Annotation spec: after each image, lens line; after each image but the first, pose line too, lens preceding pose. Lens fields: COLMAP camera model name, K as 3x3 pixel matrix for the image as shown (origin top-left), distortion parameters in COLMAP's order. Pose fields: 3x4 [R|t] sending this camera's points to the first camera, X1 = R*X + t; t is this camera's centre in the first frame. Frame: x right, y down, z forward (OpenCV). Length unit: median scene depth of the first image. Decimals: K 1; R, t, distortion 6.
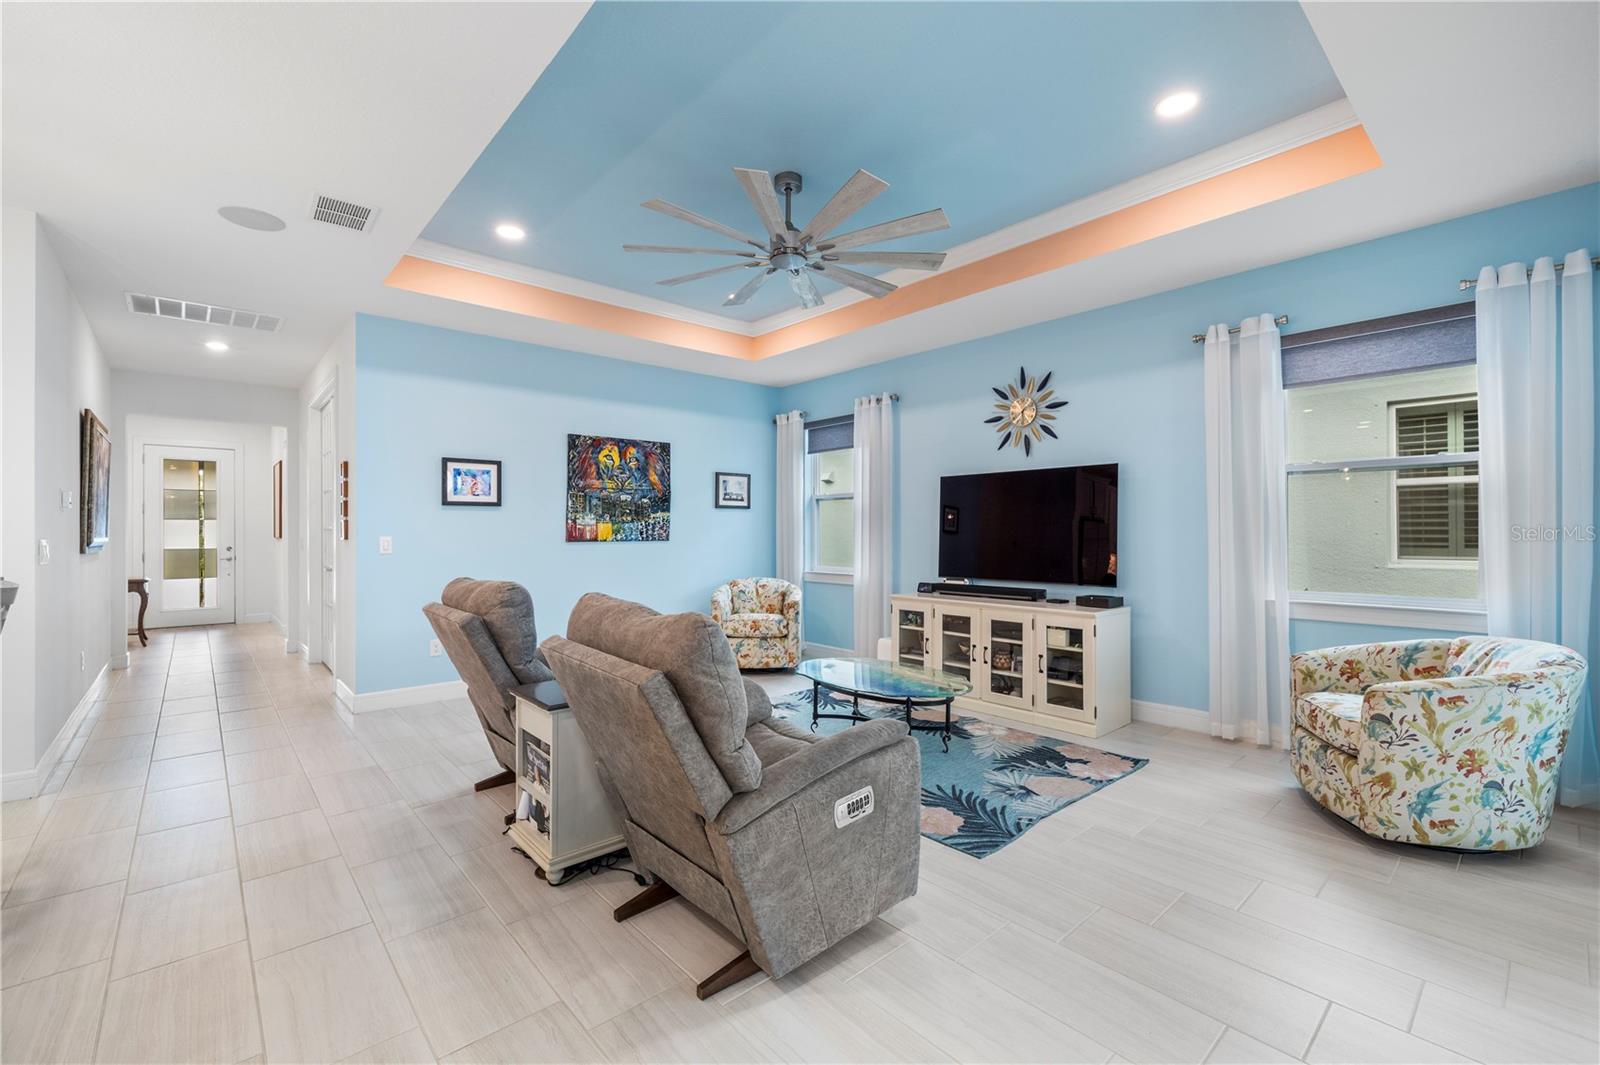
lens RADIAL K [[673.3, 0, 796.6], [0, 673.3, 533.5], [0, 0, 1]] dist [-0.000422, 0.000222]
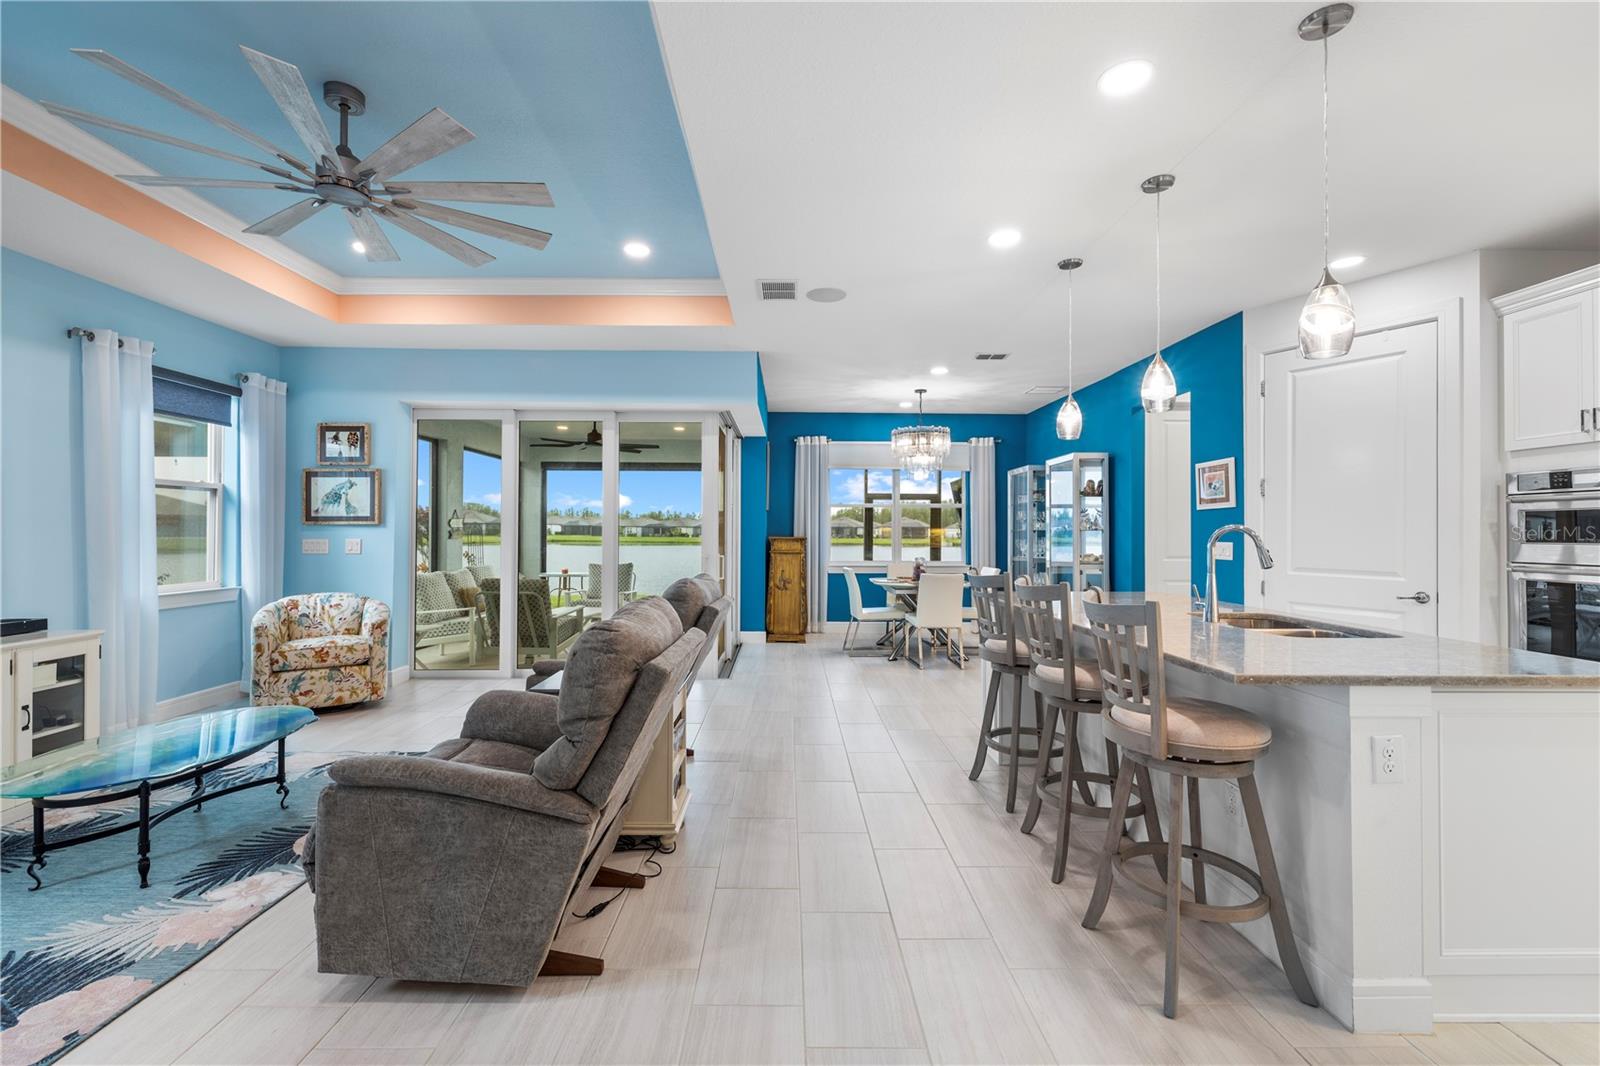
lens RADIAL K [[673.3, 0, 797.7], [0, 673.3, 520.9], [0, 0, 1]] dist [-0.000422, 0.000222]
pose [[-0.755622, 0.011814, 0.654902, -0.660924], [0.001459, 0.999865, -0.016354, -0.006041], [-0.655006, -0.011402, -0.755537, 0.882349]]
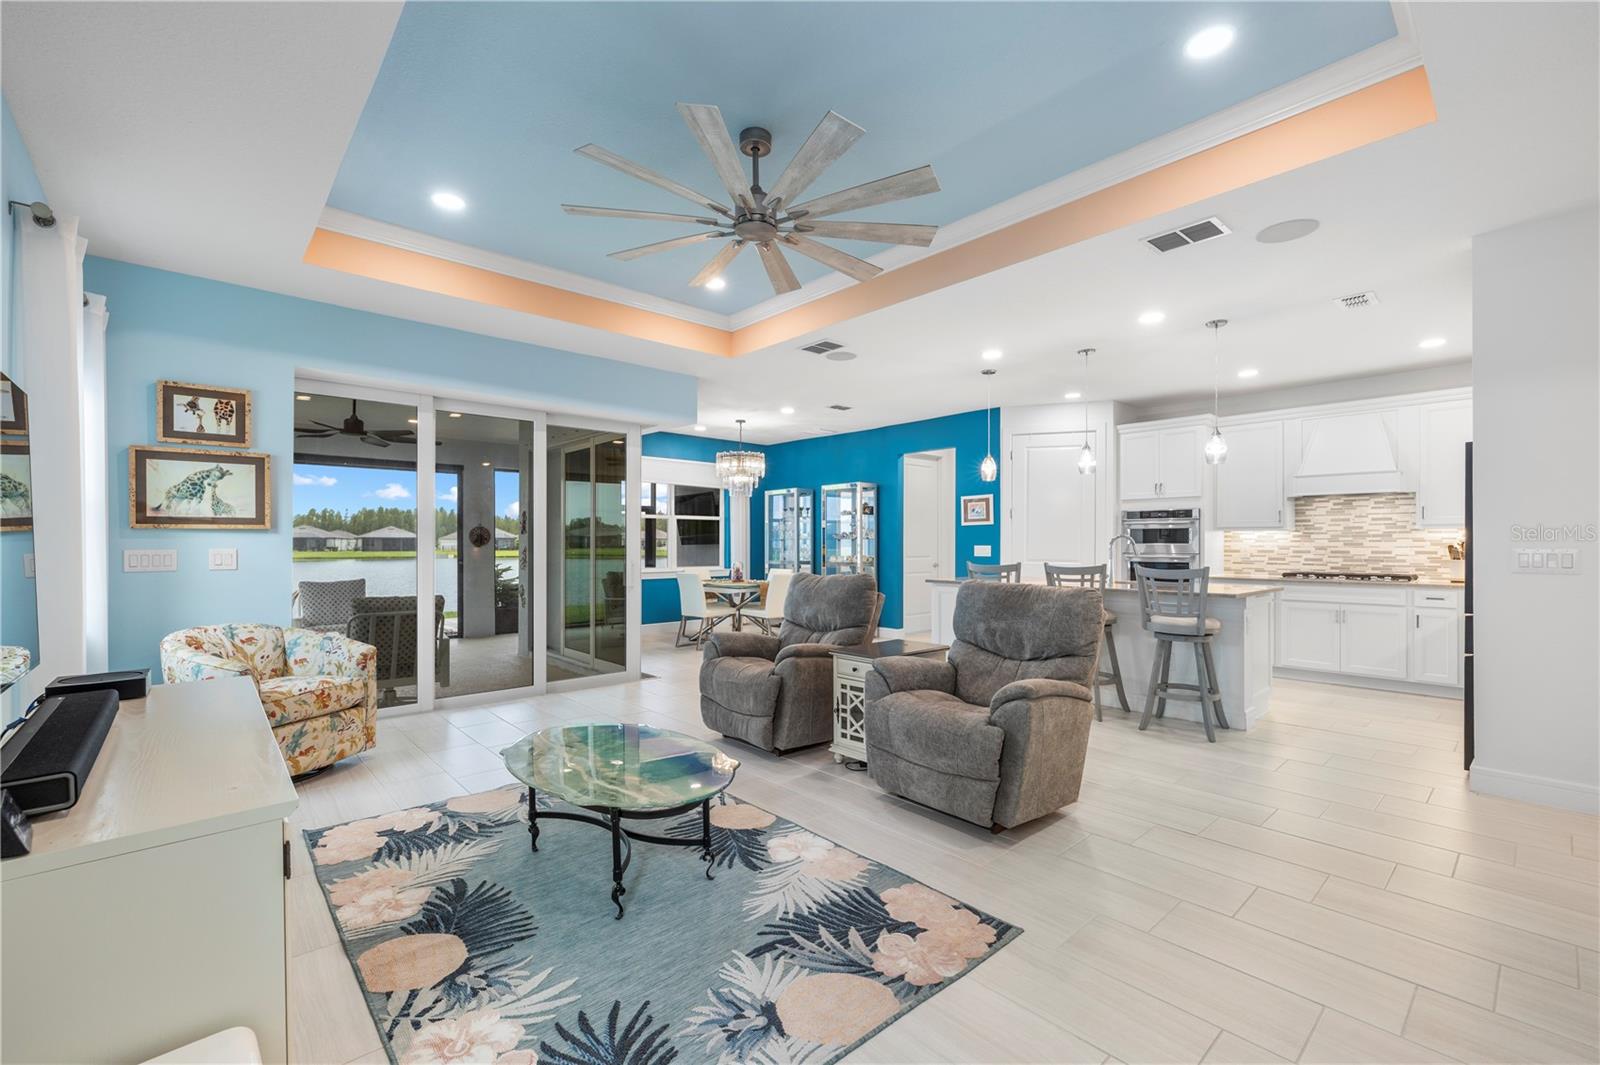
lens RADIAL K [[673.3, 0, 793.1], [0, 673.3, 536.4], [0, 0, 1]] dist [-0.000422, 0.000222]
pose [[-0.999994, 0.003225, 0.001536, -0.043529], [0.003214, 0.999968, -0.007317, -0.002351], [-0.001559, -0.007312, -0.999972, 1.327571]]
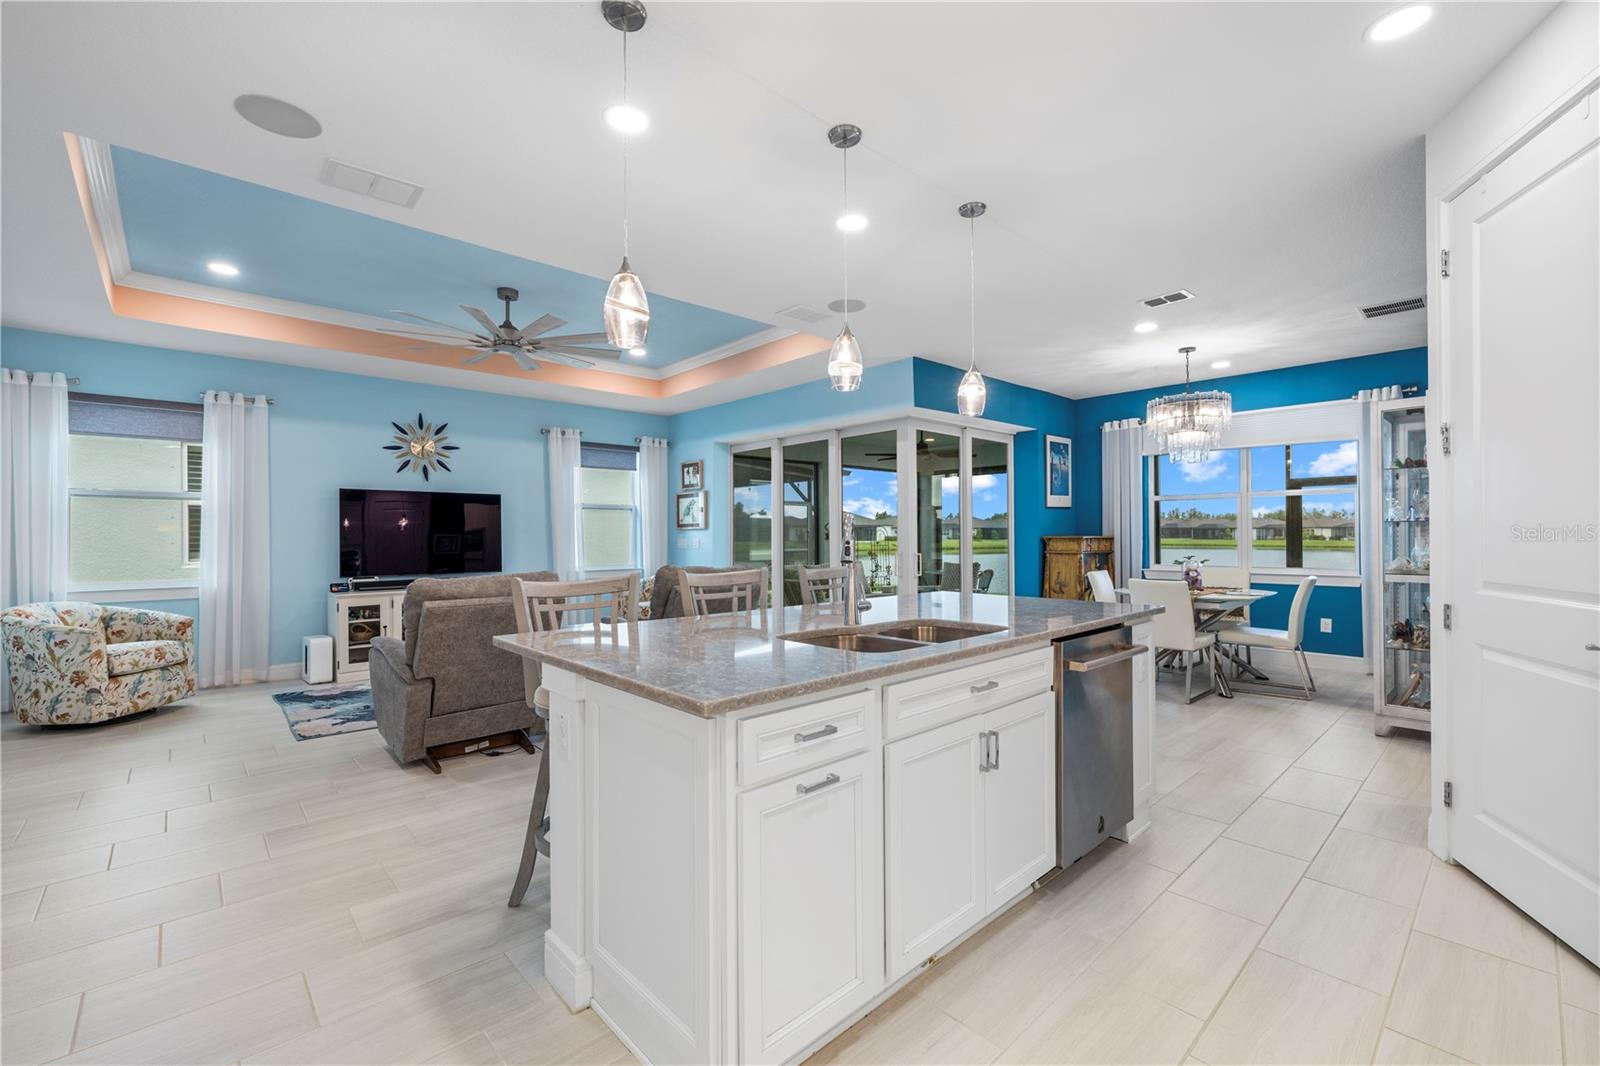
lens RADIAL K [[673.3, 0, 804.9], [0, 673.3, 531.2], [0, 0, 1]] dist [-0.000422, 0.000222]
pose [[-0.023719, 0.010542, 0.999663, -1.037985], [0.008099, 0.999914, -0.010352, 0.005300], [-0.999686, 0.007850, -0.023802, 0.285669]]
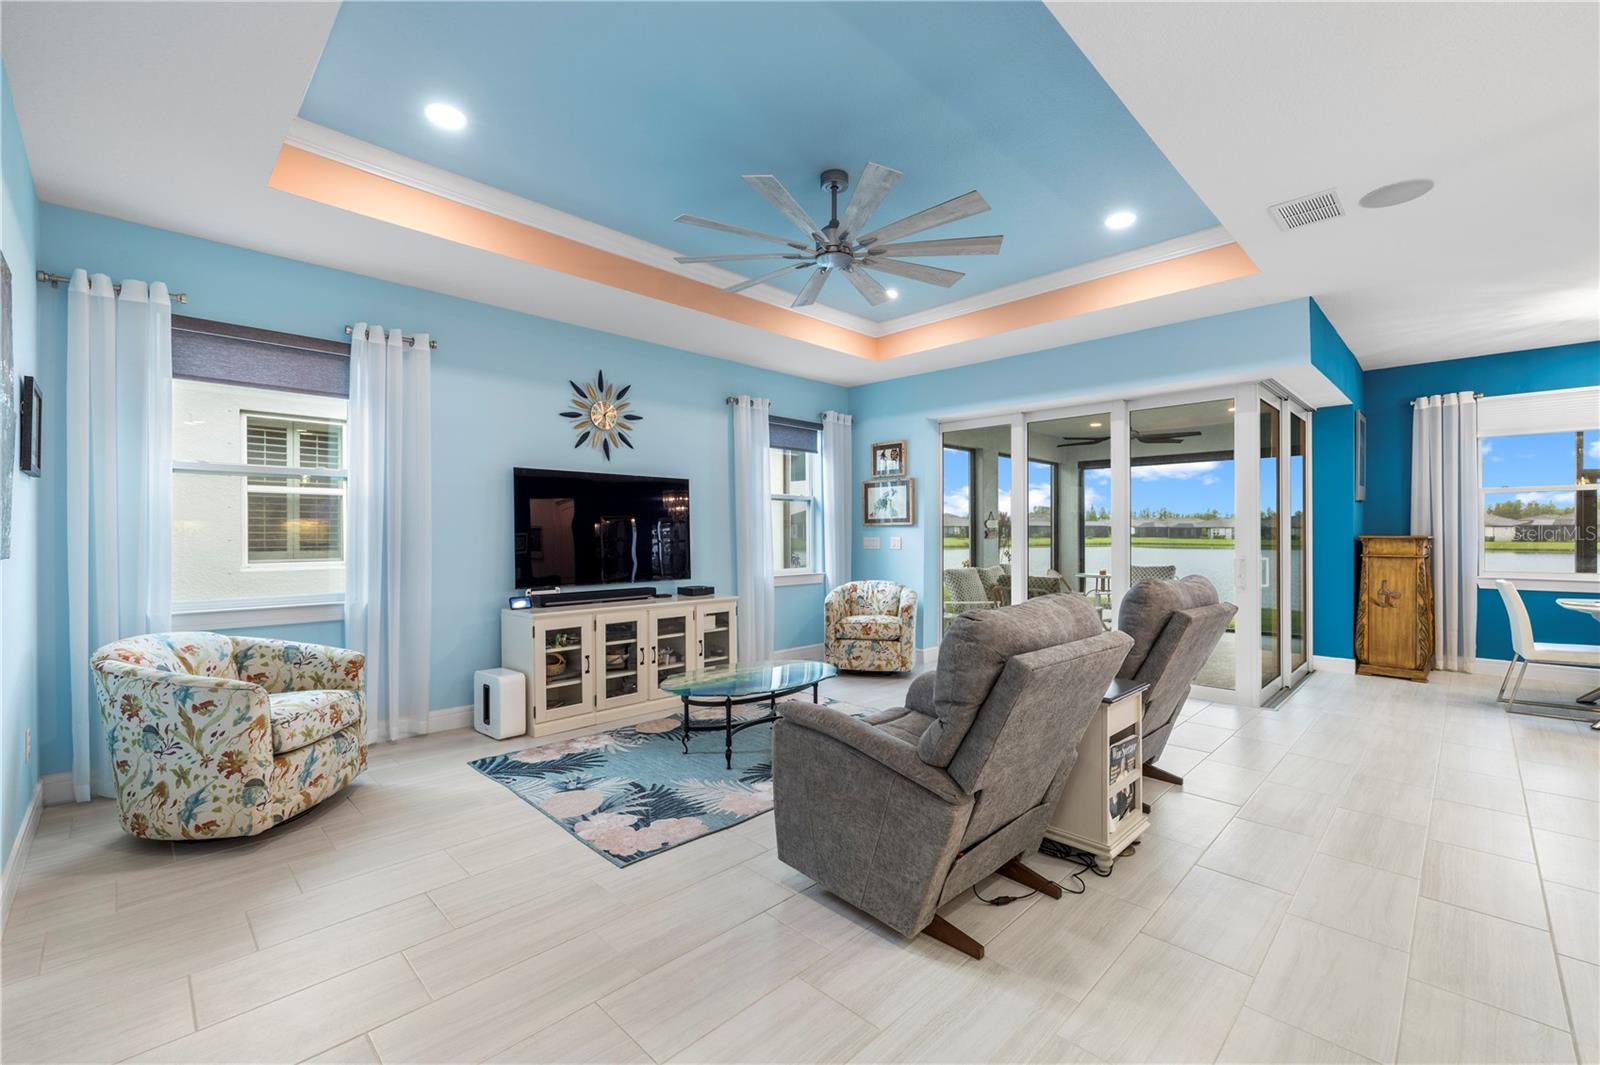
lens RADIAL K [[673.3, 0, 808.7], [0, 673.3, 529.2], [0, 0, 1]] dist [-0.000422, 0.000222]
pose [[-0.063815, 0.010685, 0.997905, -0.708069], [0.004685, 0.999935, -0.010407, 0.001866], [-0.997951, 0.004011, -0.063861, 0.779853]]
